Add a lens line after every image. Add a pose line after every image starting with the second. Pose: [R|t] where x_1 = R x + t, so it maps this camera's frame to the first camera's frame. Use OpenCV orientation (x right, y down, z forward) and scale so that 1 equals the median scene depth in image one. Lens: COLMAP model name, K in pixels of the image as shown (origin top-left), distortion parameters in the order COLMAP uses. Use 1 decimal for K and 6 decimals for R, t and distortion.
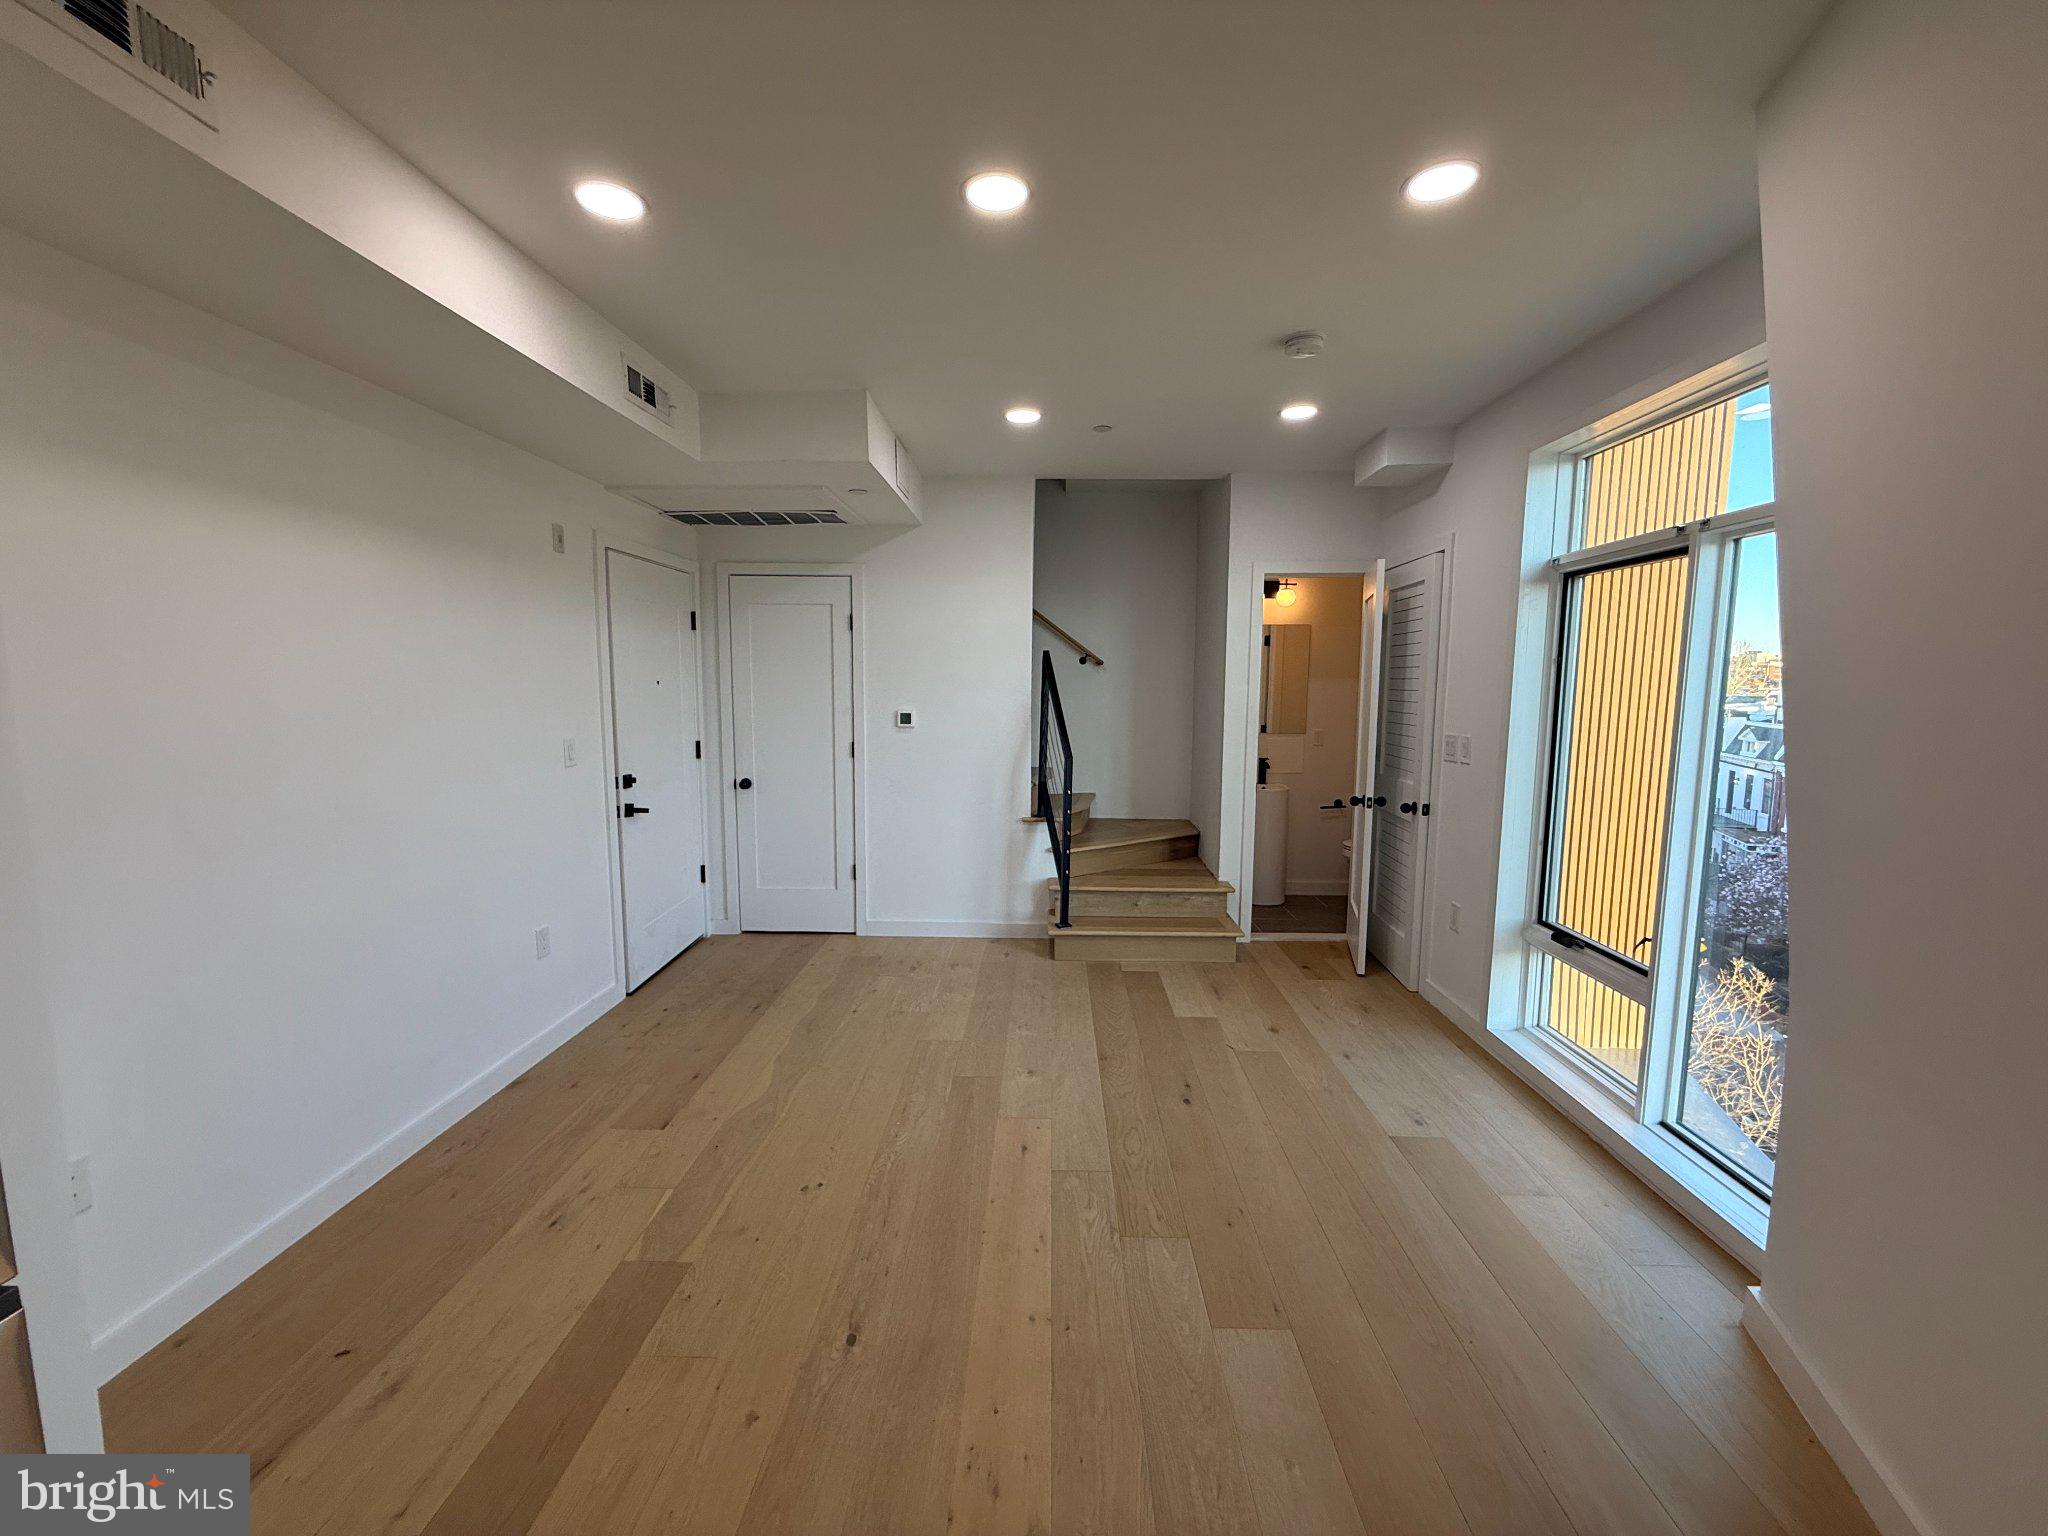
lens RADIAL K [[813.1, 0, 1016.3], [0, 813.1, 772.1], [0, 0, 1]] dist [-0.000409, -0.000064]
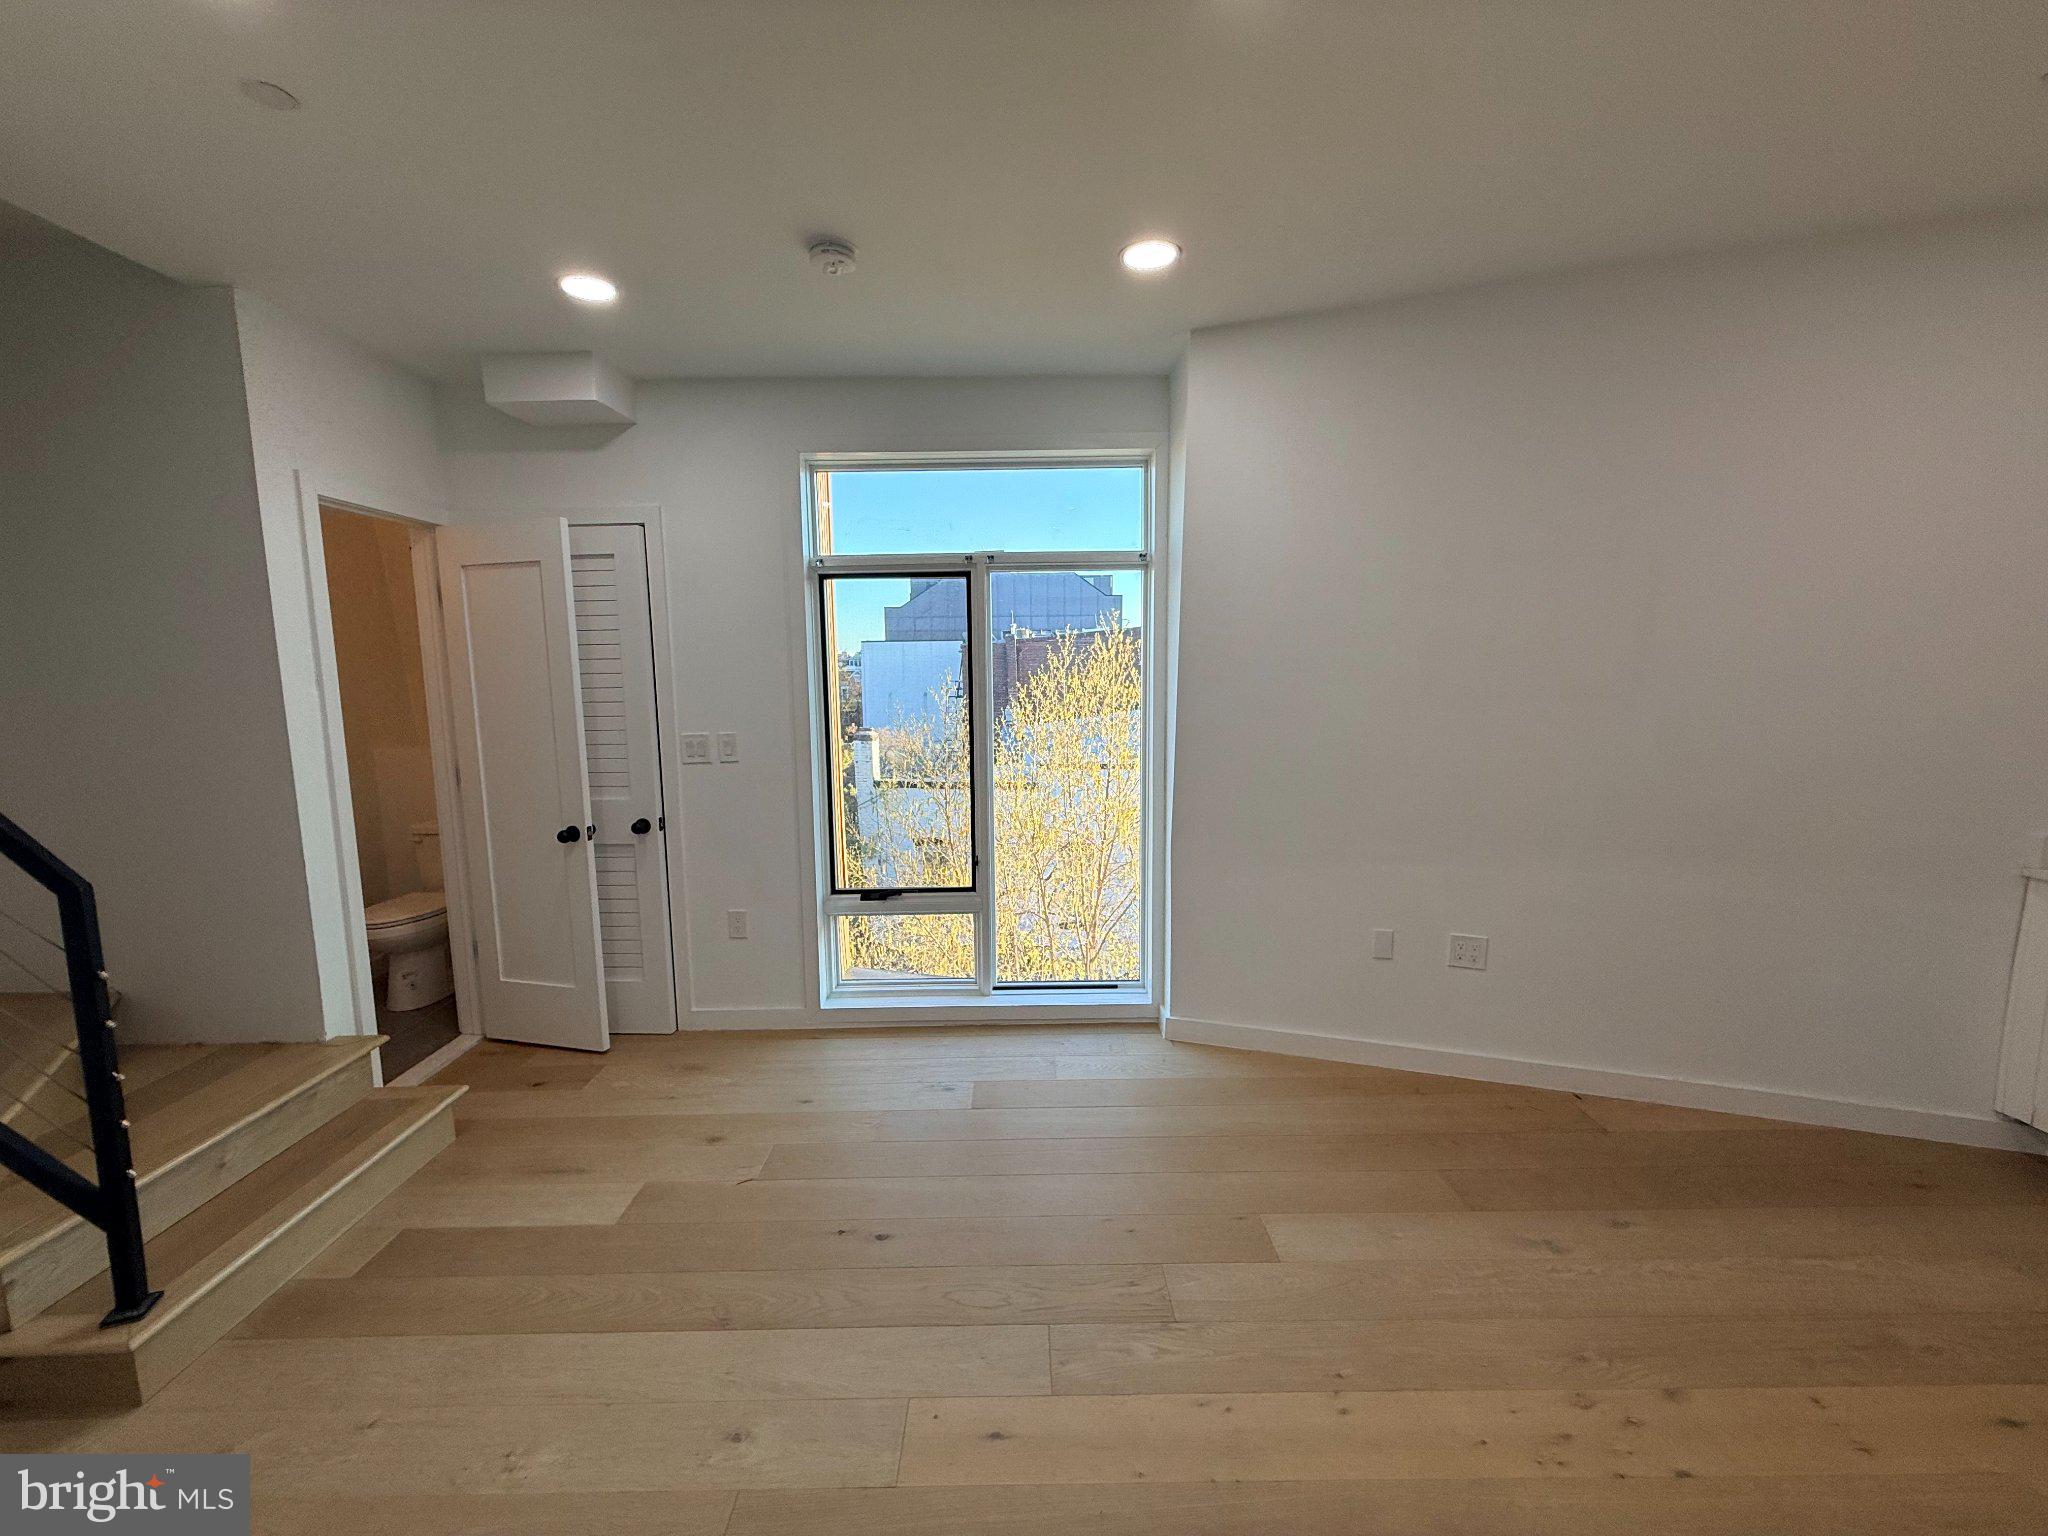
lens RADIAL K [[813.1, 0, 1016.3], [0, 813.1, 772.1], [0, 0, 1]] dist [-0.000409, -0.000064]
pose [[-0.041839, -0.125296, 0.991237, -0.466246], [0.127796, 0.983285, 0.129685, -0.092949], [-0.990918, 0.132102, -0.025128, 0.812449]]
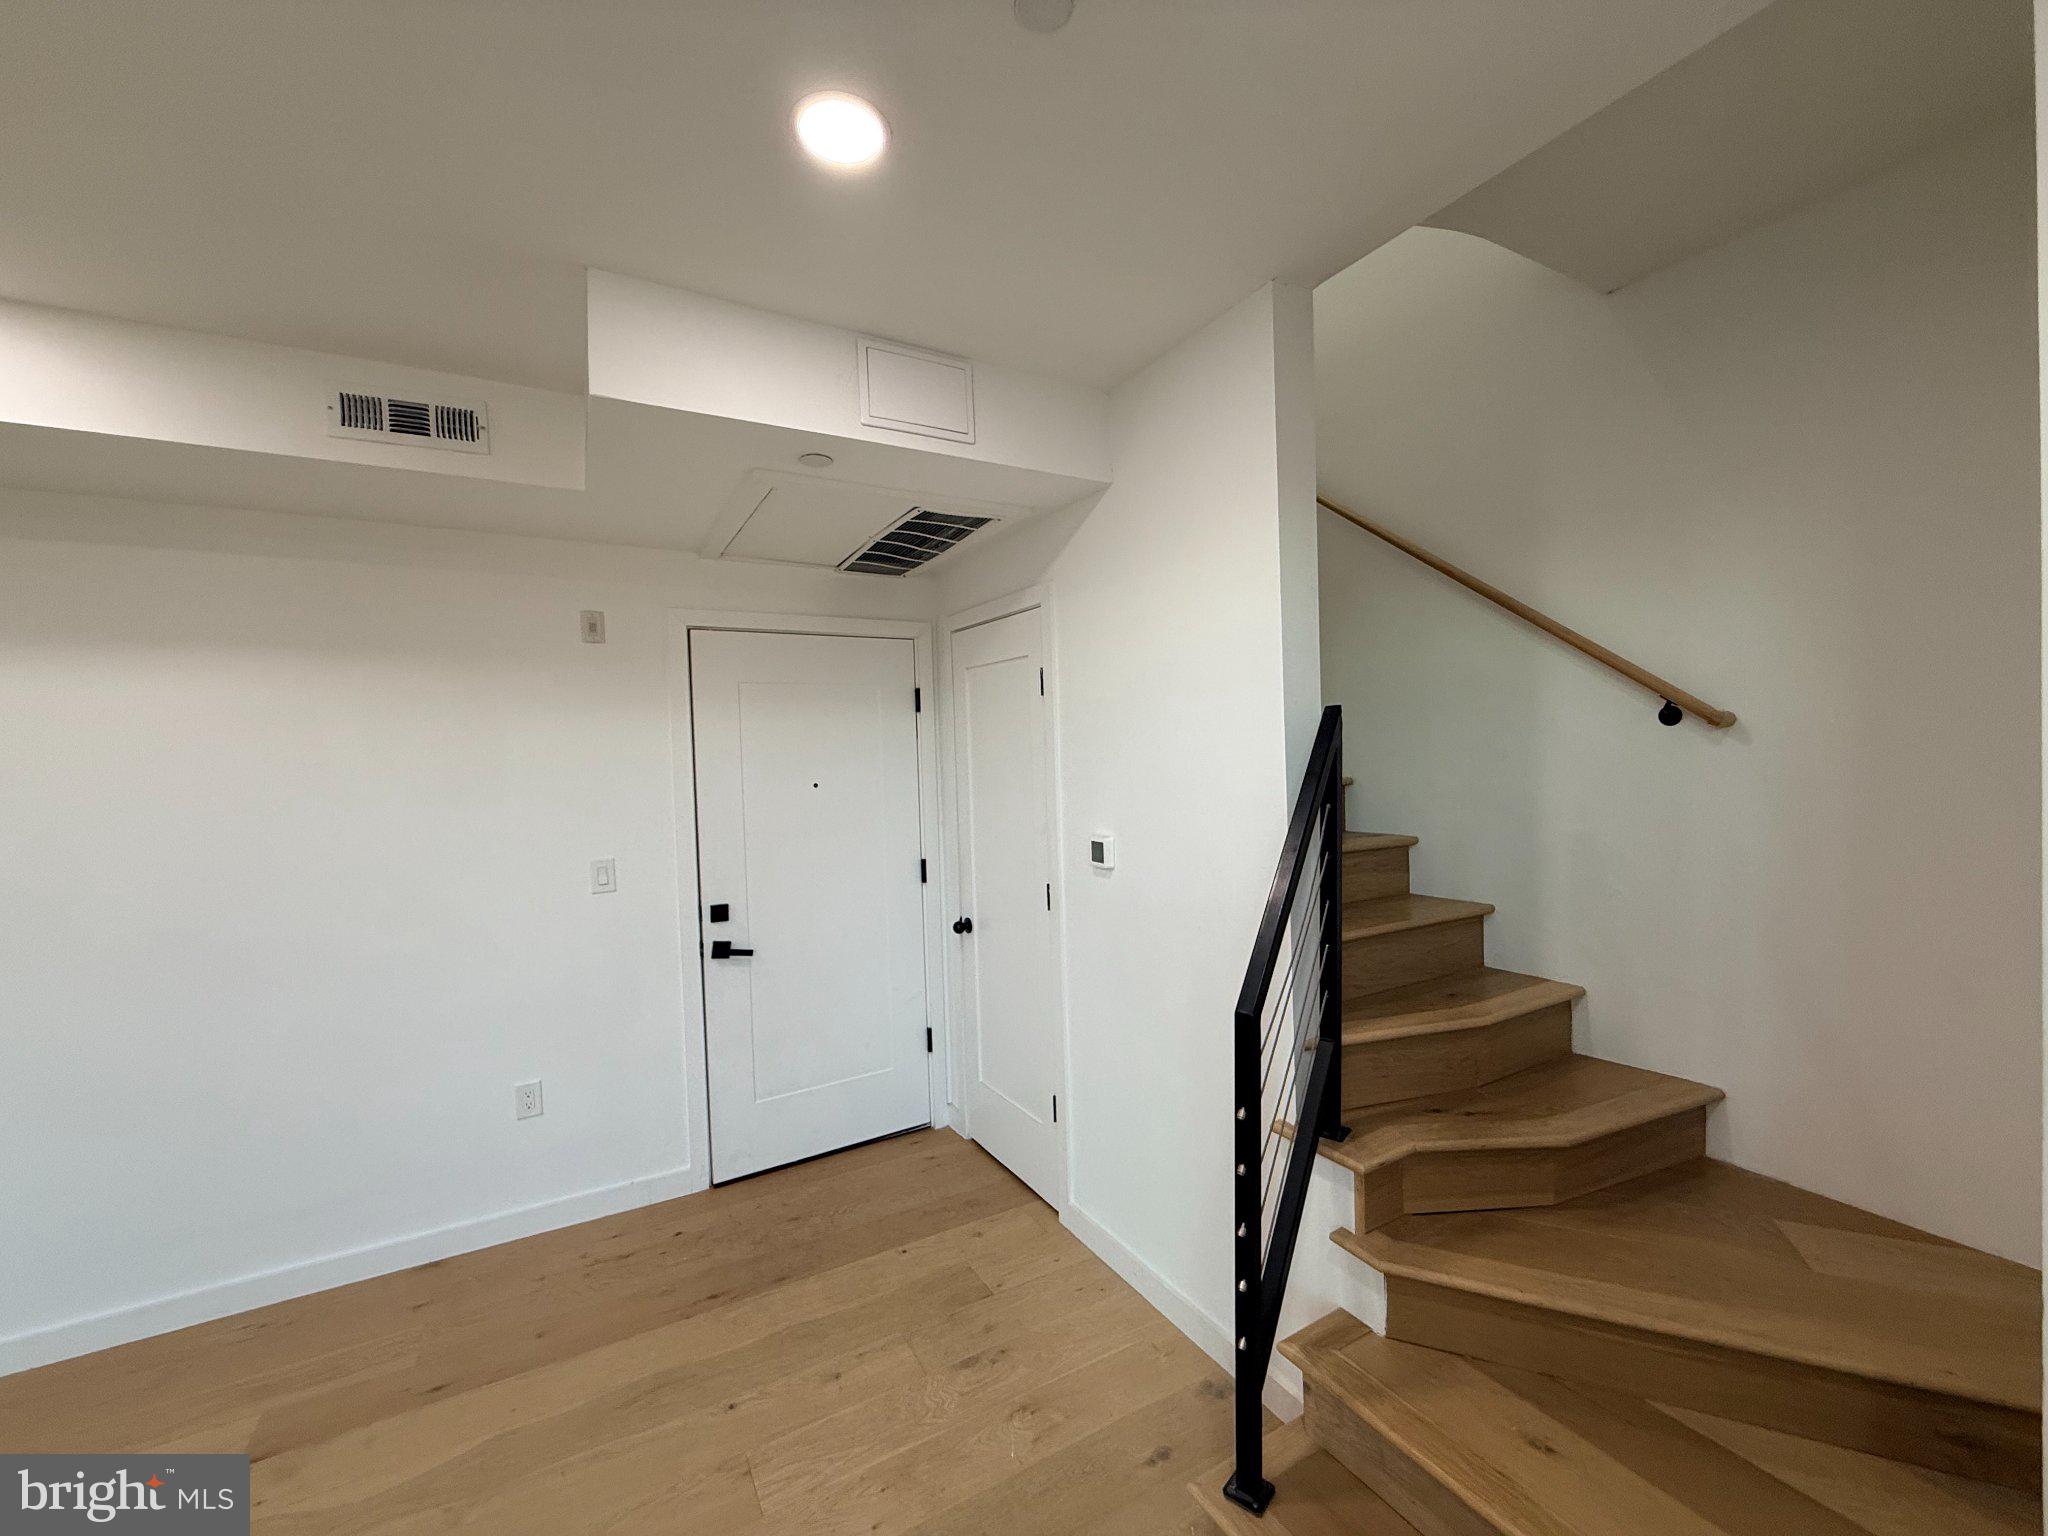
lens RADIAL K [[816.9, 0, 1021.3], [0, 816.9, 769.1], [0, 0, 1]] dist [0.001699, 0.000165]
pose [[0.526933, -0.003346, -0.849900, 0.450493], [-0.067625, 0.996657, -0.045851, -0.142285], [0.847212, 0.081634, 0.524945, 1.040406]]
